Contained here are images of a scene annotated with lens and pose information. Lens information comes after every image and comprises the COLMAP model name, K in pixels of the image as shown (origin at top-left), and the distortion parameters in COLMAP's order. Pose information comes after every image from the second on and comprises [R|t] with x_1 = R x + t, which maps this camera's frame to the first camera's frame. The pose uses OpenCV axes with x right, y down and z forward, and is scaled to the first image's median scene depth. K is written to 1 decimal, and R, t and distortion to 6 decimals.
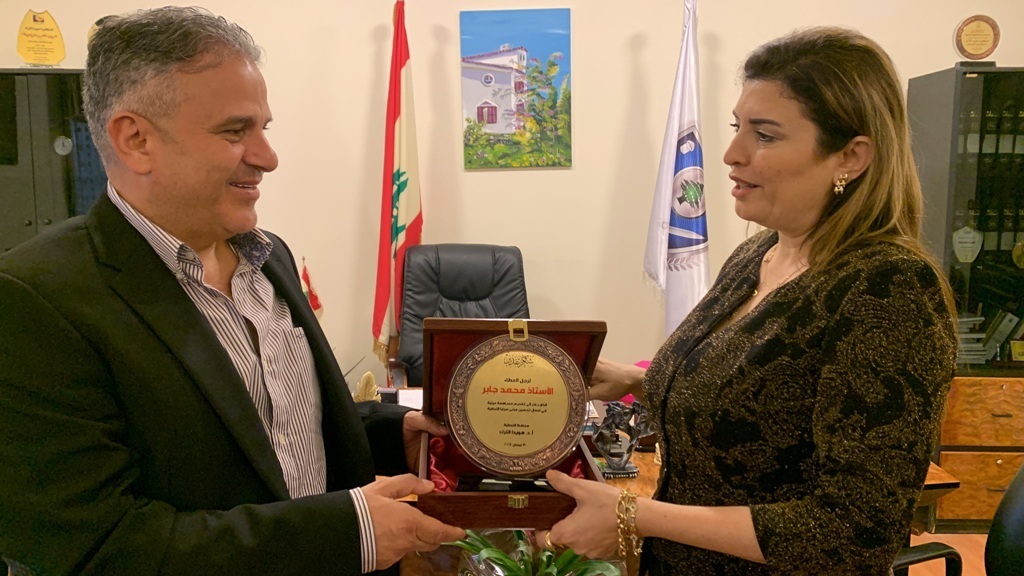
lens RADIAL K [[842.3, 0, 503.5], [0, 842.3, 279.0], [0, 0, 1]] dist [0.044448, -0.040742]
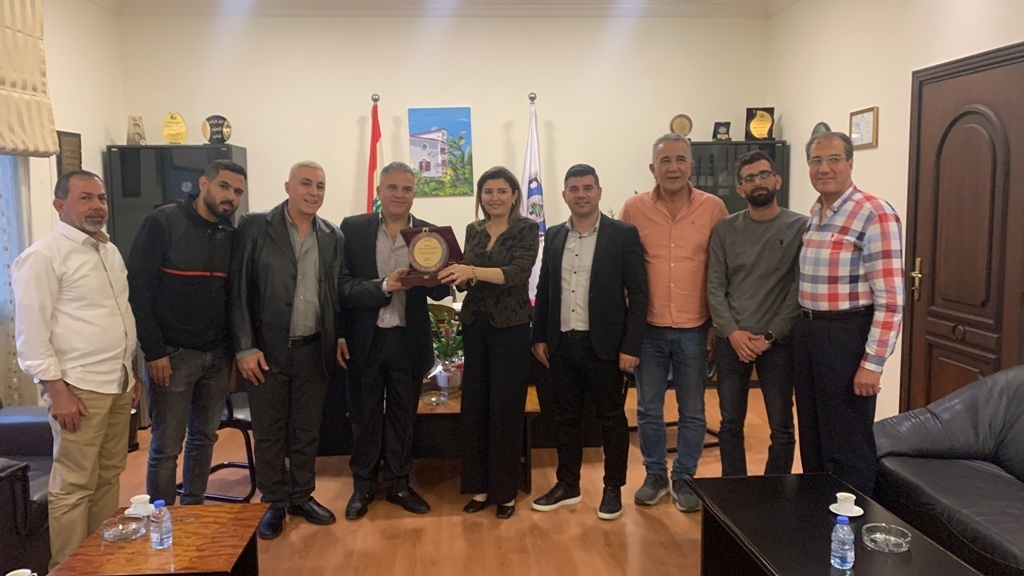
lens RADIAL K [[842.3, 0, 481.2], [0, 842.3, 287.2], [0, 0, 1]] dist [0.044448, -0.040742]
pose [[0.999208, -0.016091, 0.036398, 0.031870], [0.016763, 0.999693, -0.018246, 0.097598], [-0.036093, 0.018842, 0.999171, -0.808231]]
